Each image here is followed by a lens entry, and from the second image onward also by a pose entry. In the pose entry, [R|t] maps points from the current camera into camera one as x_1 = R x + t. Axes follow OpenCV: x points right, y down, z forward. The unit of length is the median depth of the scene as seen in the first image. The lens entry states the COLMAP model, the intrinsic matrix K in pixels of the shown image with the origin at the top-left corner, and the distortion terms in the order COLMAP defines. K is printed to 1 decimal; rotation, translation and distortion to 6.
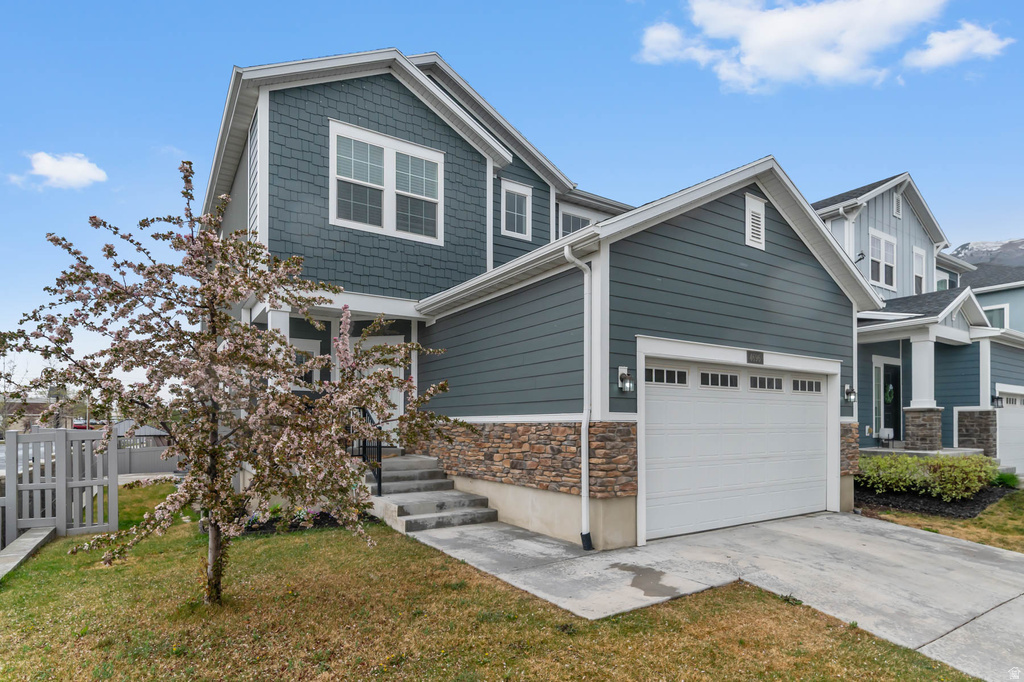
lens RADIAL K [[538.6, 0, 518.8], [0, 538.6, 352.1], [0, 0, 1]] dist [0.003161, 0.000025]
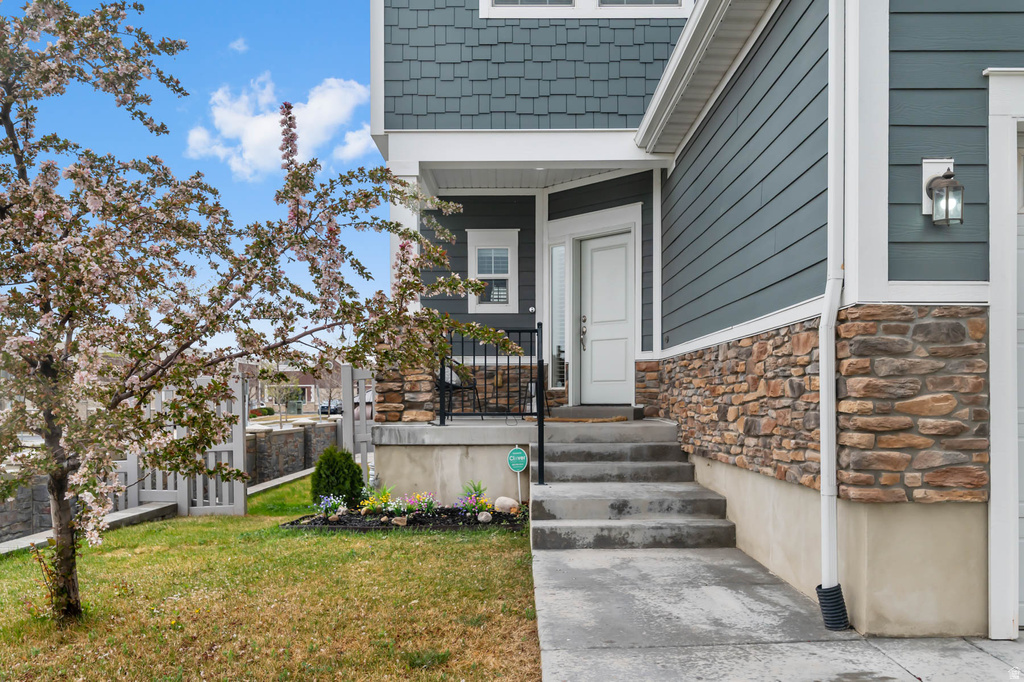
lens RADIAL K [[875.9, 0, 512.1], [0, 875.9, 329.7], [0, 0, 1]] dist [0.005045, 0.002560]
pose [[0.841830, -0.044109, -0.537938, 0.265921], [0.075576, 0.996469, 0.036563, 0.099763], [0.534426, -0.071436, 0.842191, 0.323352]]
